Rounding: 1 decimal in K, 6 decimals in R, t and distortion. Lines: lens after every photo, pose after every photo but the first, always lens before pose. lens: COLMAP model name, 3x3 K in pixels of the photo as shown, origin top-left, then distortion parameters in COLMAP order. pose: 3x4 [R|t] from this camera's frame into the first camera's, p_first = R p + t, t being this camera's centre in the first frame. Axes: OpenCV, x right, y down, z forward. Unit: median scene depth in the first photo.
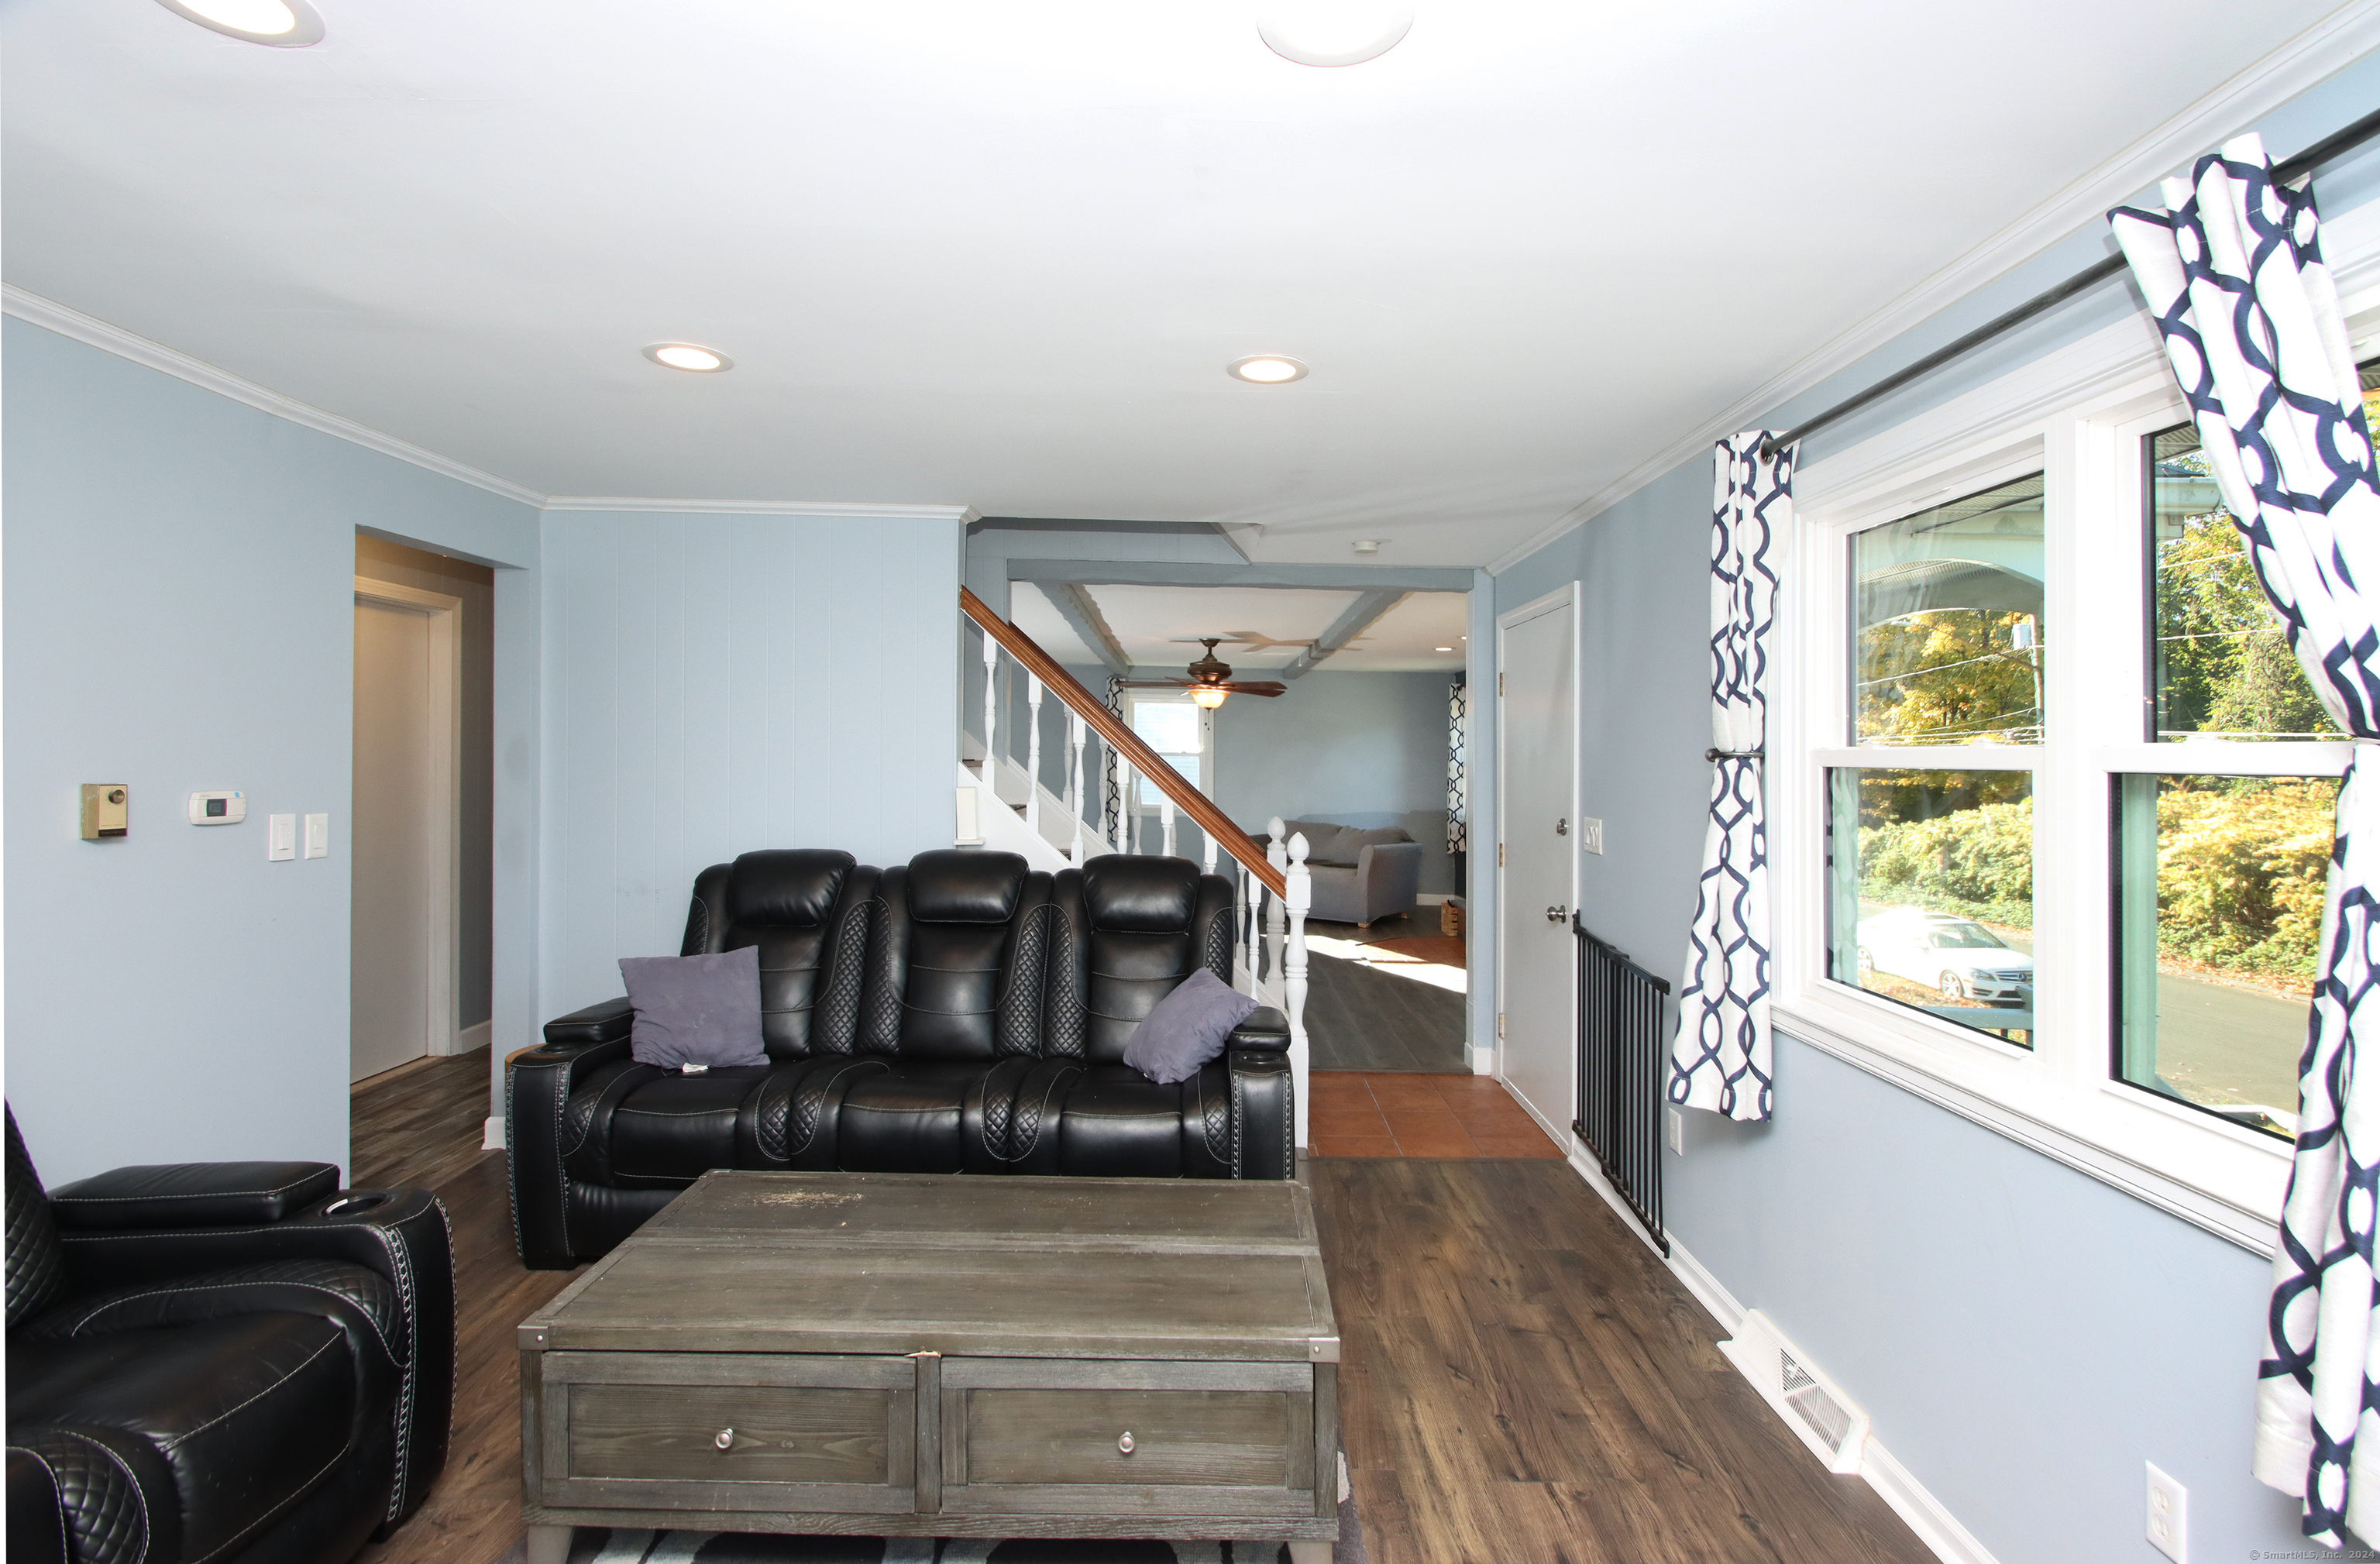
lens RADIAL K [[1022.8, 0, 1269.6], [0, 1022.8, 772.9], [0, 0, 1]] dist [0.003070, -0.008475]
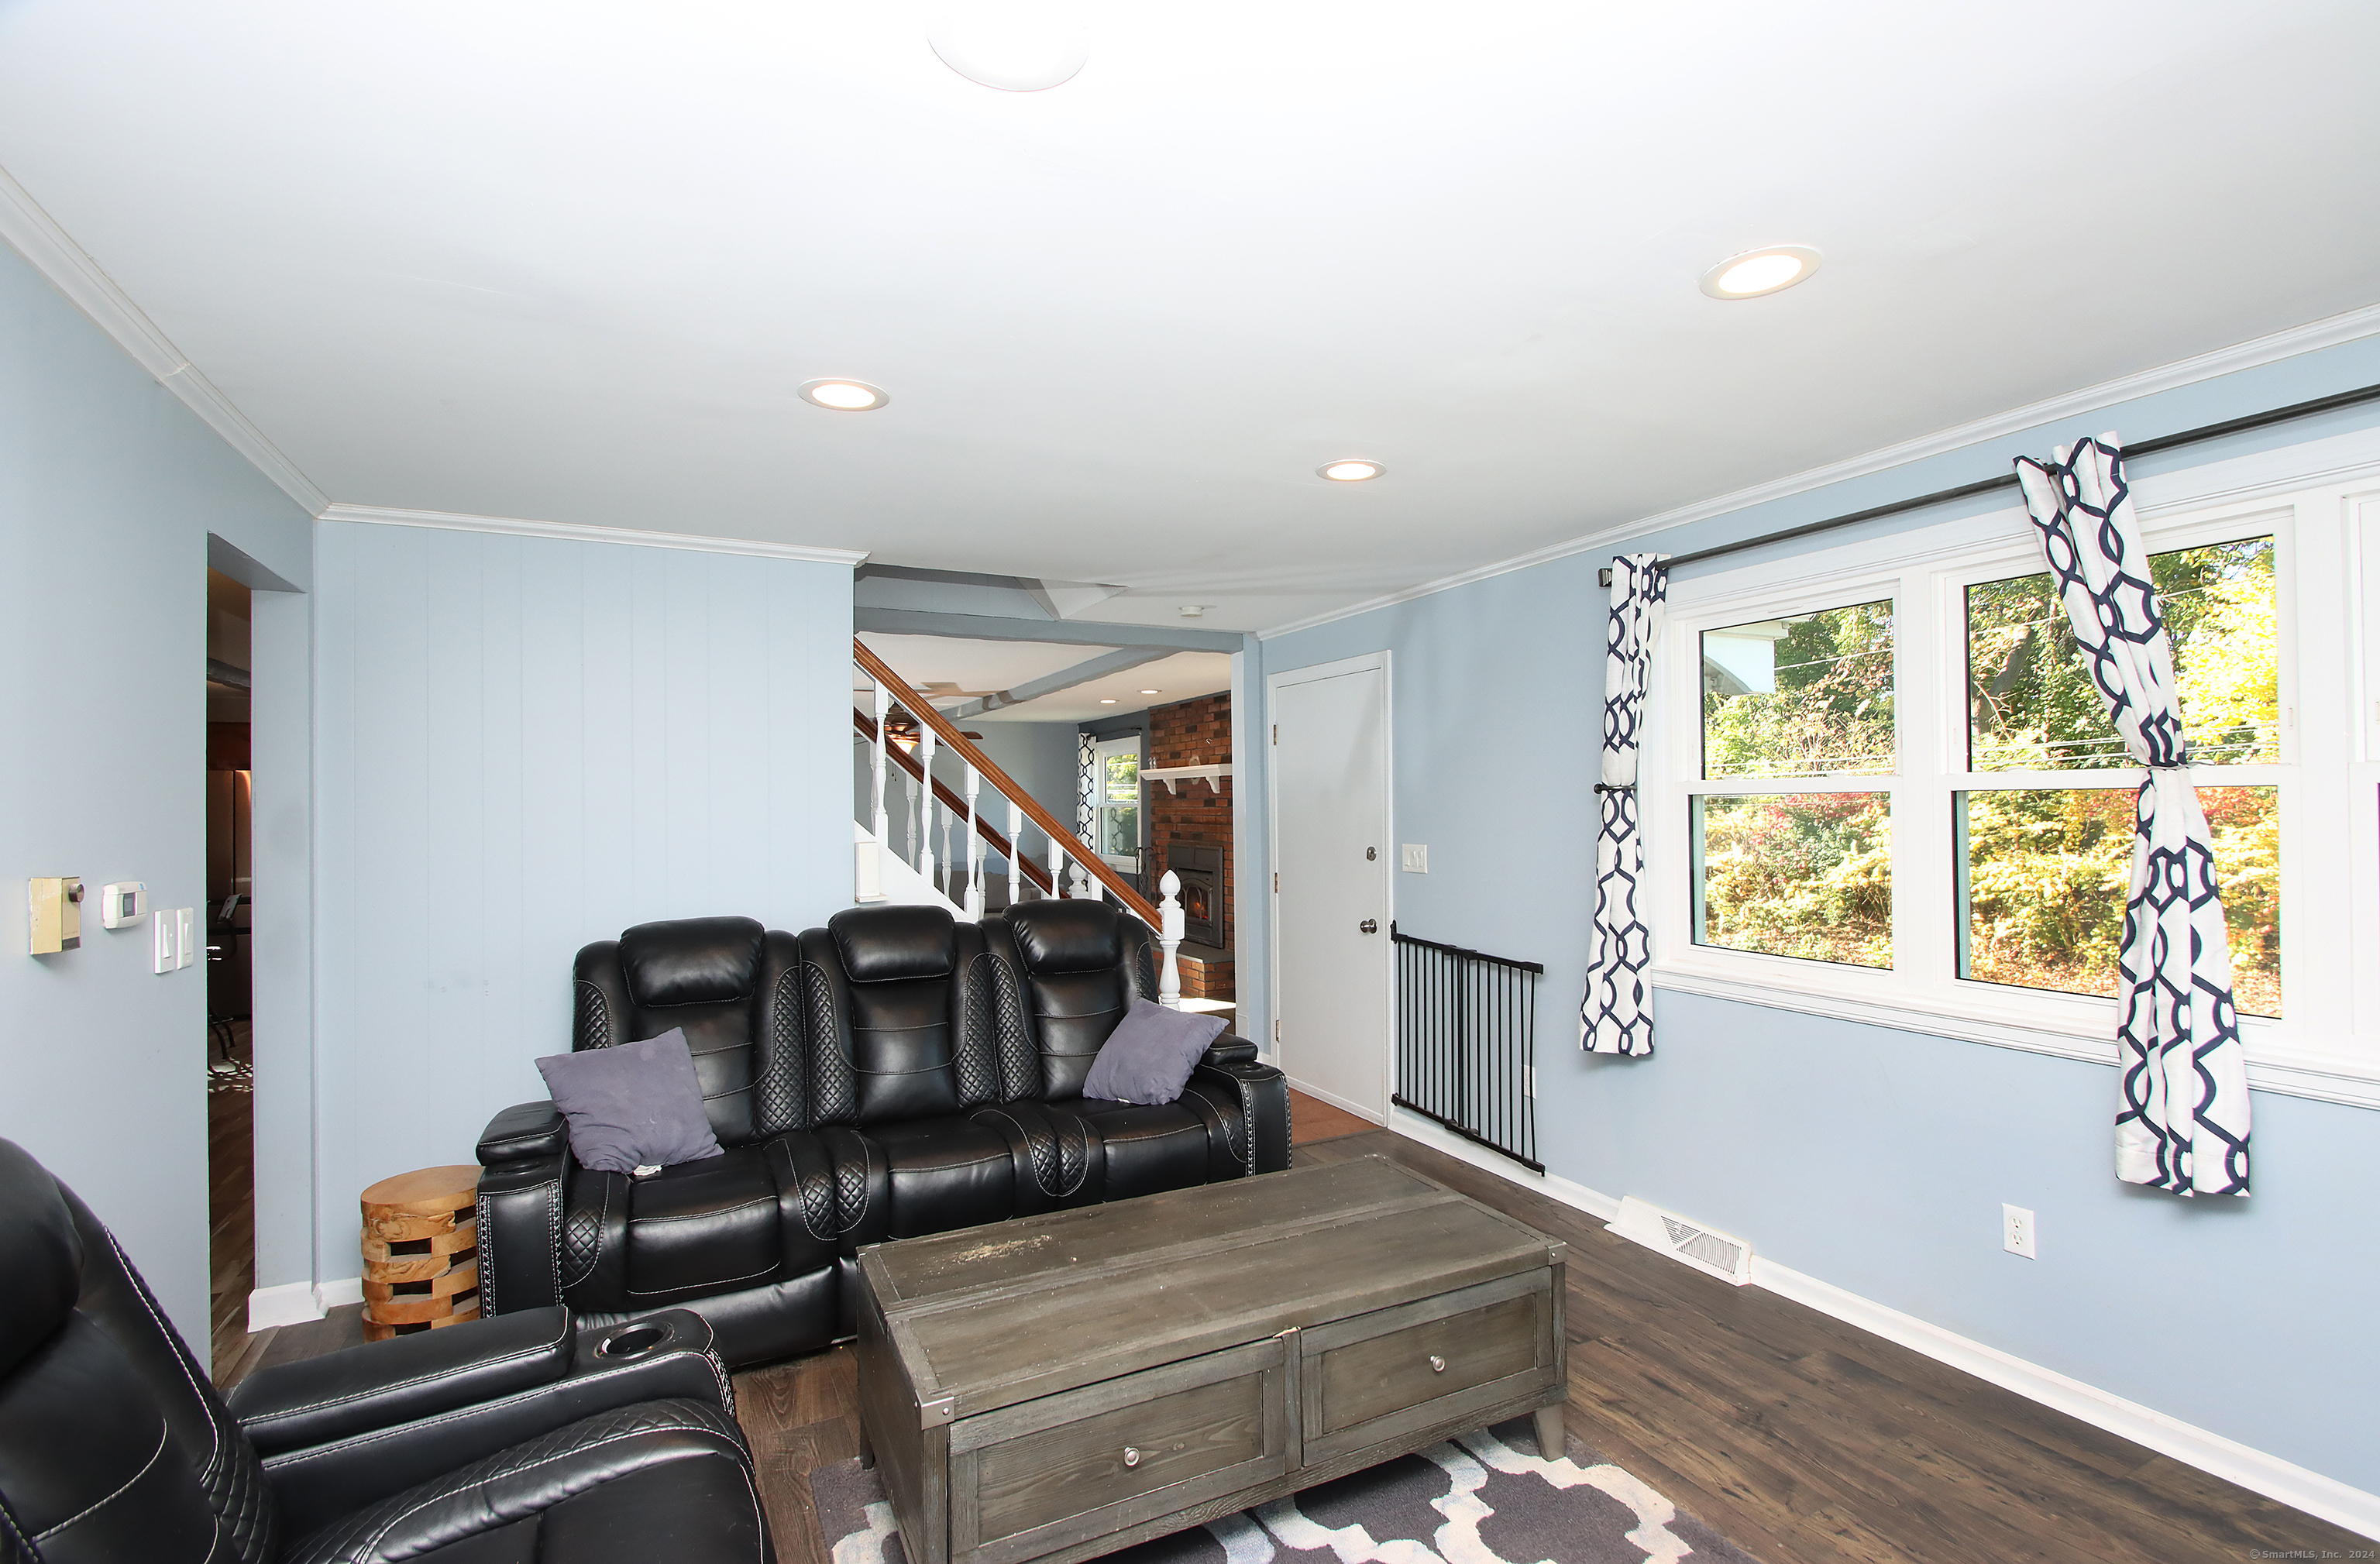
lens RADIAL K [[991.6, 0, 1189.1], [0, 991.6, 817.2], [0, 0, 1]] dist [-0.002037, 0.000007]
pose [[0.916949, -0.037058, 0.397280, -0.625896], [0.037687, 0.999270, 0.006228, -0.009079], [-0.397221, 0.009262, 0.917676, 0.021882]]
